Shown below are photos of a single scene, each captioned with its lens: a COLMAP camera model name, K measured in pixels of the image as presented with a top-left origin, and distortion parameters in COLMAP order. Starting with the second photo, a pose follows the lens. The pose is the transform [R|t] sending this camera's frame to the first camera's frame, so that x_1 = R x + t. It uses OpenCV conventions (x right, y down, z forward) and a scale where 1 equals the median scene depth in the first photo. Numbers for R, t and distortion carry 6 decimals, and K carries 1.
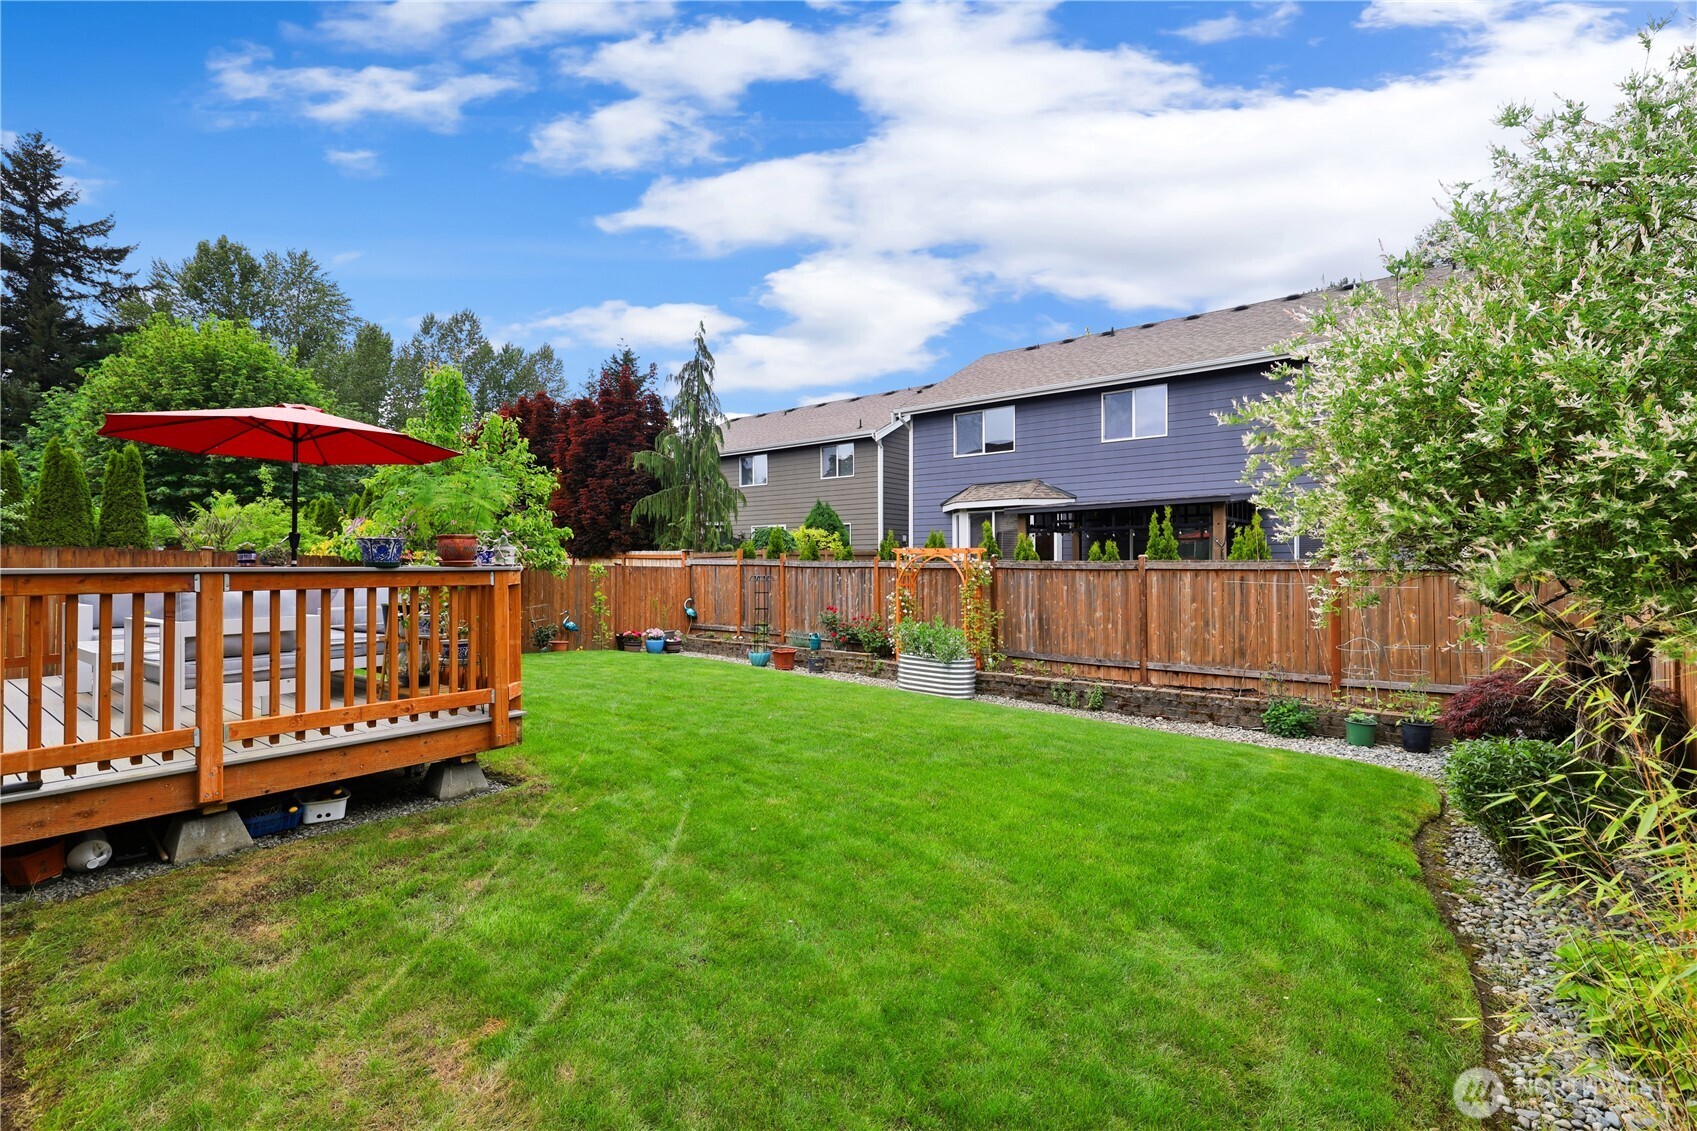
lens RADIAL K [[756.9, 0, 848.5], [0, 756.9, 565.5], [0, 0, 1]] dist [0.002240, 0.000380]
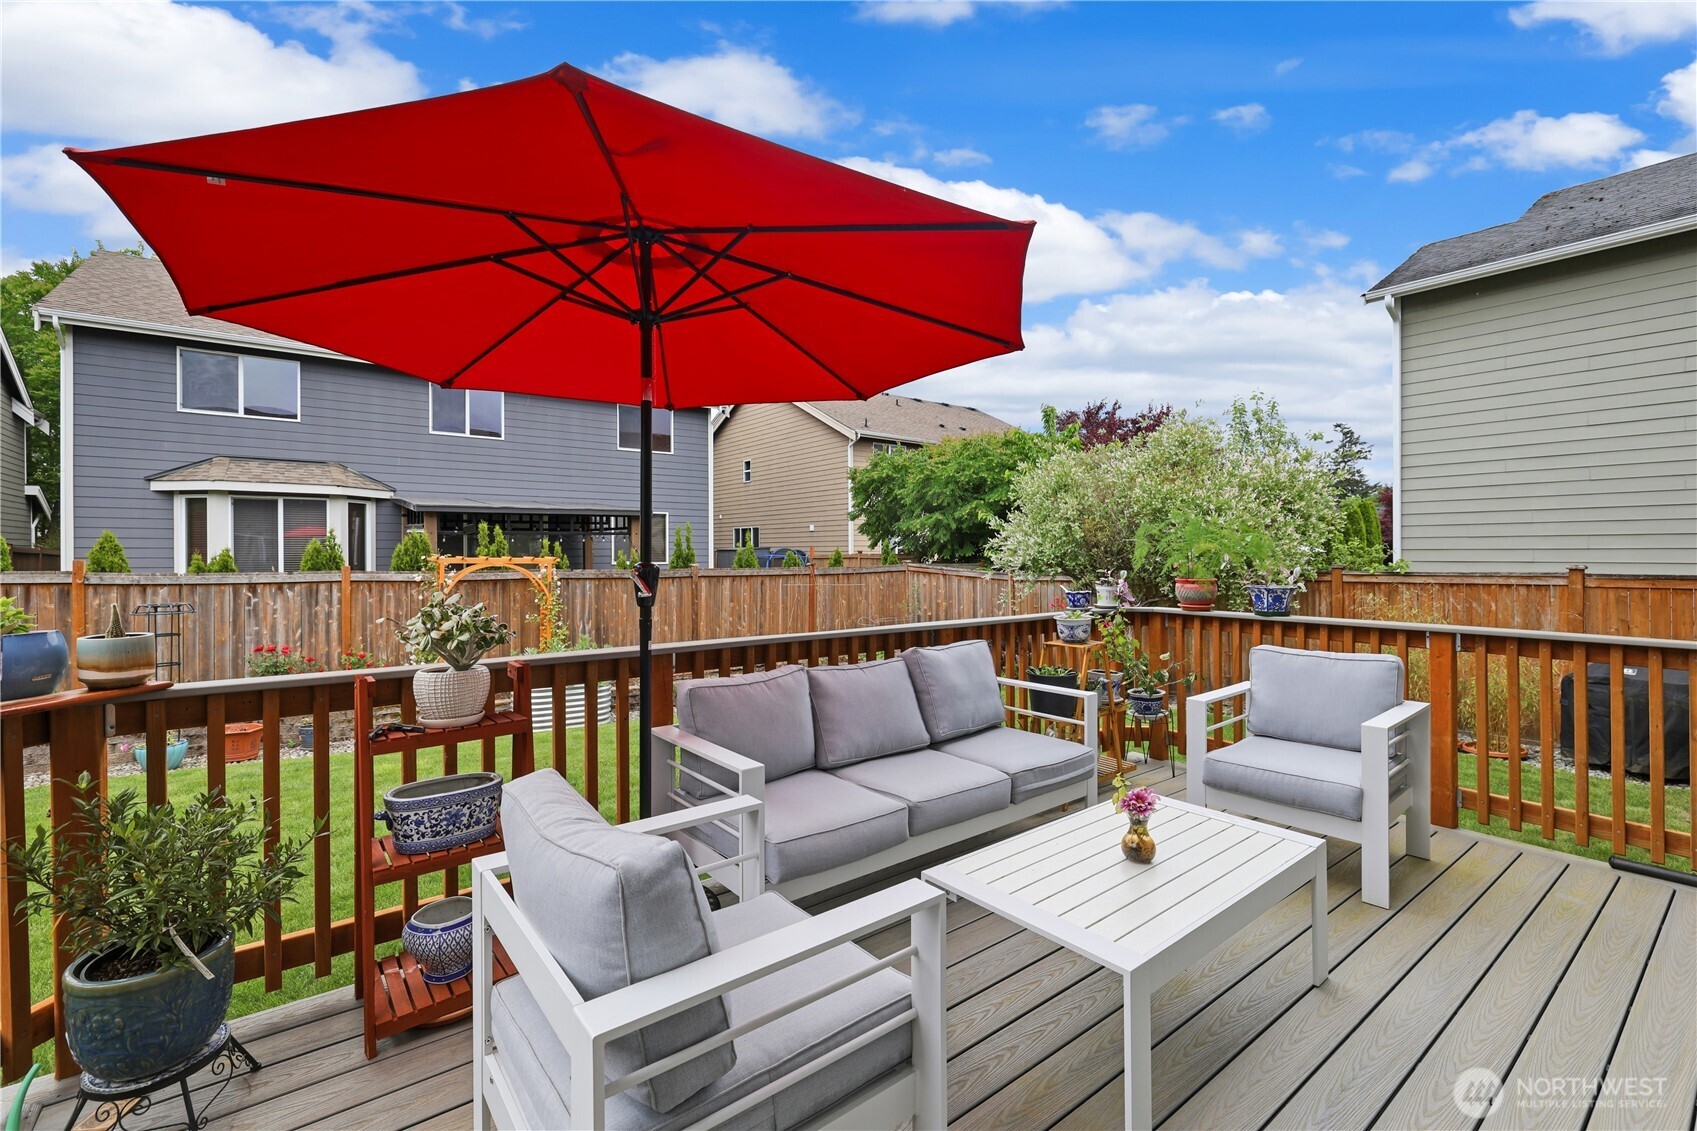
lens RADIAL K [[729.3, 0, 846.1], [0, 729.3, 559.0], [0, 0, 1]] dist [-0.000267, -0.000253]
pose [[0.251903, -0.006140, 0.967733, -0.369673], [-0.000587, 0.999979, 0.006497, -0.017018], [-0.967752, -0.002204, 0.251894, 0.284287]]
